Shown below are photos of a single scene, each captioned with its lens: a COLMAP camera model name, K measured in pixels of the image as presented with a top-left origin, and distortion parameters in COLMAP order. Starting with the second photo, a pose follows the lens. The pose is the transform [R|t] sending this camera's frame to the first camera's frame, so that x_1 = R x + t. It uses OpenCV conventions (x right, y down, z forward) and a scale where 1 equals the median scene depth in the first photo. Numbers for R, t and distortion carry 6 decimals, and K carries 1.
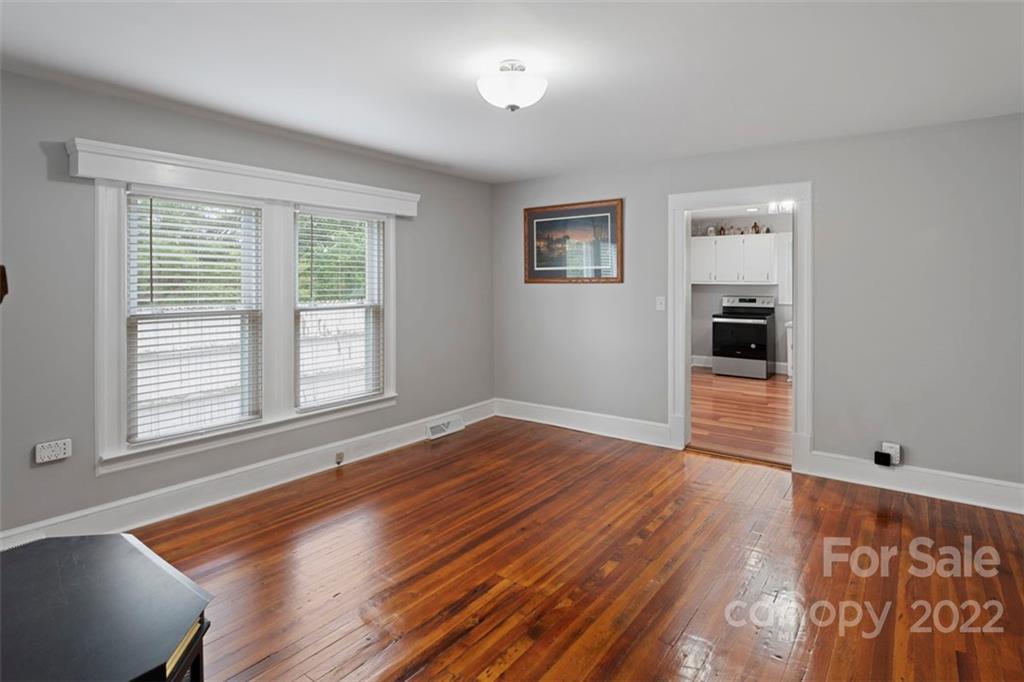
lens RADIAL K [[542.2, 0, 513.7], [0, 542.2, 282.6], [0, 0, 1]] dist [0.002965, 0.000214]
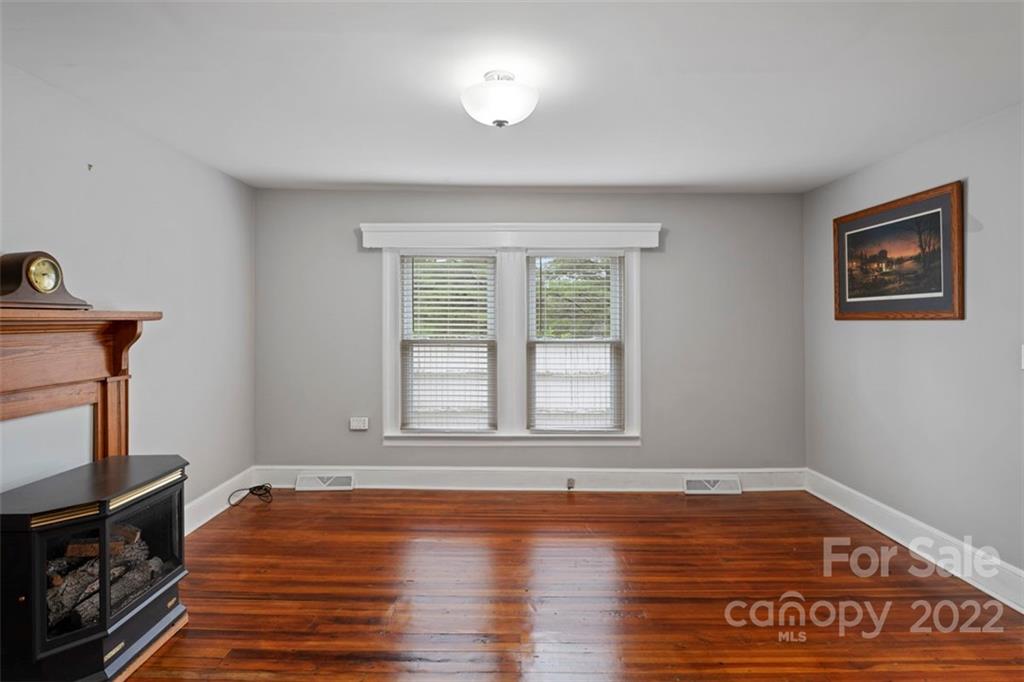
lens RADIAL K [[519.8, 0, 510.5], [0, 519.8, 320.9], [0, 0, 1]] dist [-0.000090, -0.000468]
pose [[0.605596, 0.004161, -0.795761, 0.387794], [-0.004759, 0.999987, 0.001606, 0.004057], [0.795758, 0.002815, 0.605608, 0.270991]]
